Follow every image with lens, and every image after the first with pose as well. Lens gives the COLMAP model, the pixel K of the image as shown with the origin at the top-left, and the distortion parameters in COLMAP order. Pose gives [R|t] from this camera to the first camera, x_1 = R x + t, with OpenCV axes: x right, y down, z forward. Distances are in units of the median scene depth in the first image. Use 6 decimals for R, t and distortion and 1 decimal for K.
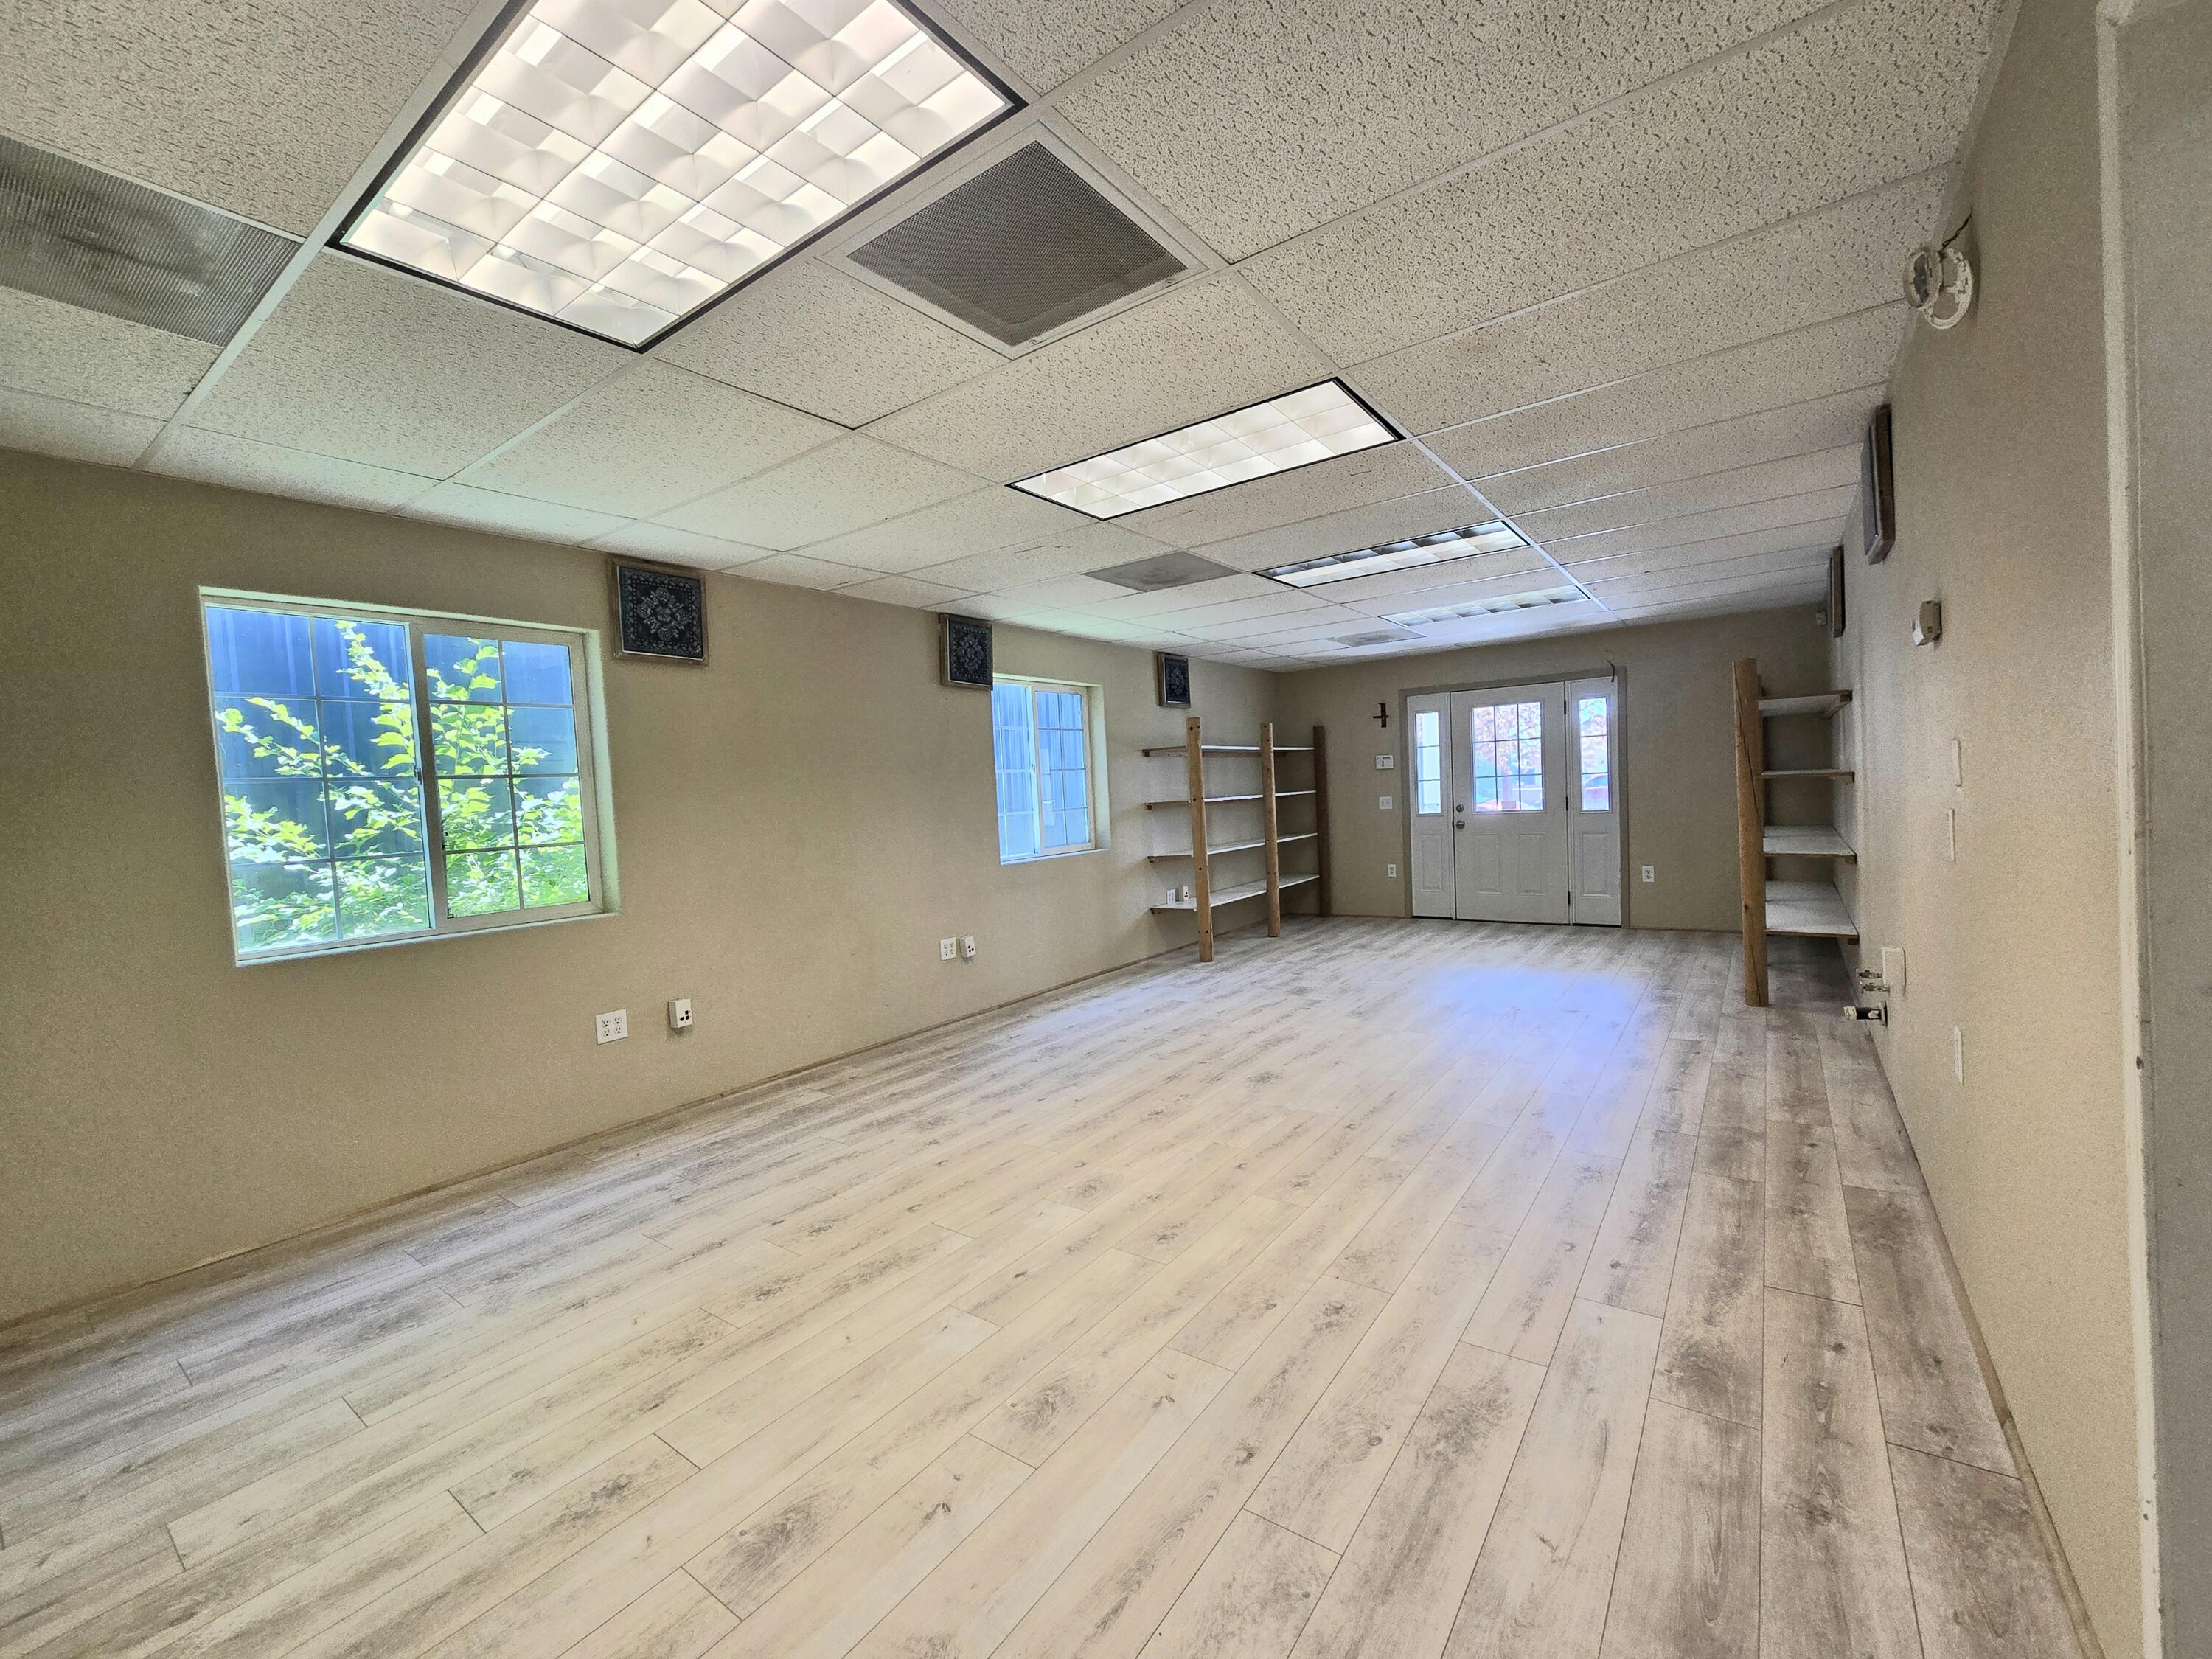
lens RADIAL K [[906.7, 0, 1103.1], [0, 906.7, 837.3], [0, 0, 1]] dist [-0.008775, 0.004173]
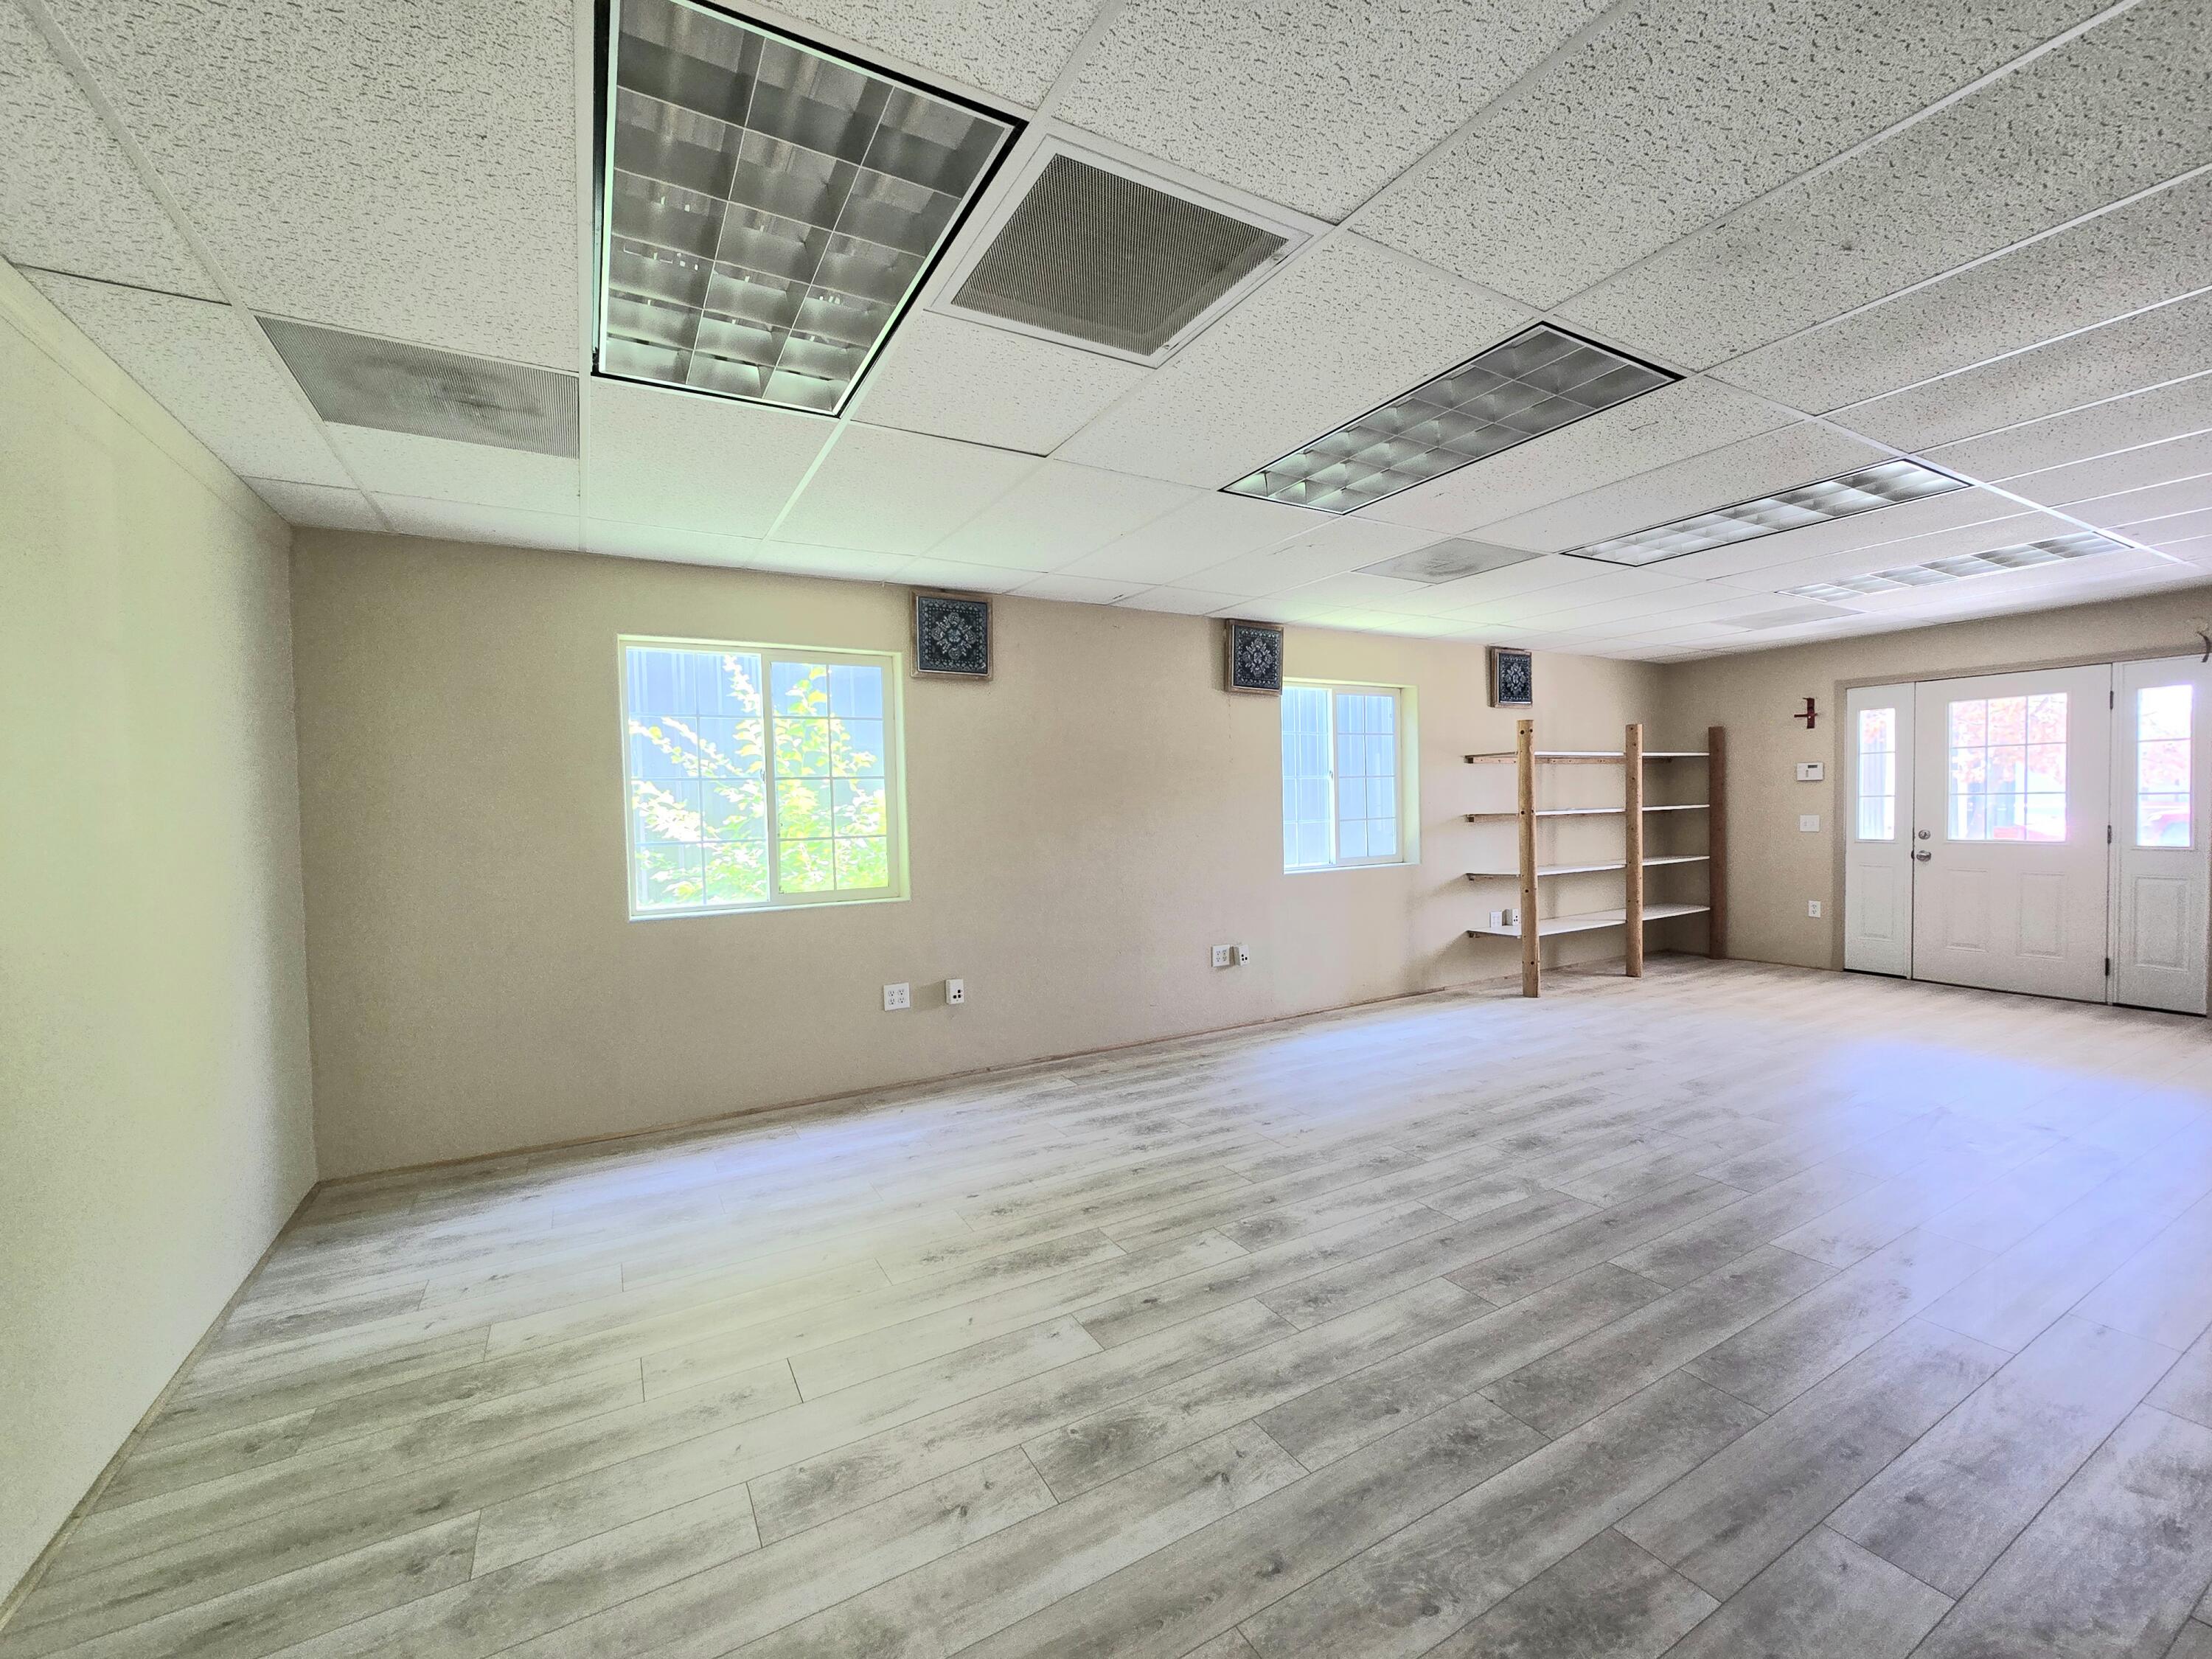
lens RADIAL K [[904.8, 0, 1104.6], [0, 904.8, 835.1], [0, 0, 1]] dist [-0.002272, -0.000114]
pose [[0.912088, 0.043376, -0.407693, 0.153138], [-0.043268, 0.999018, 0.009491, -0.017894], [0.407705, 0.008983, 0.913070, 0.051606]]
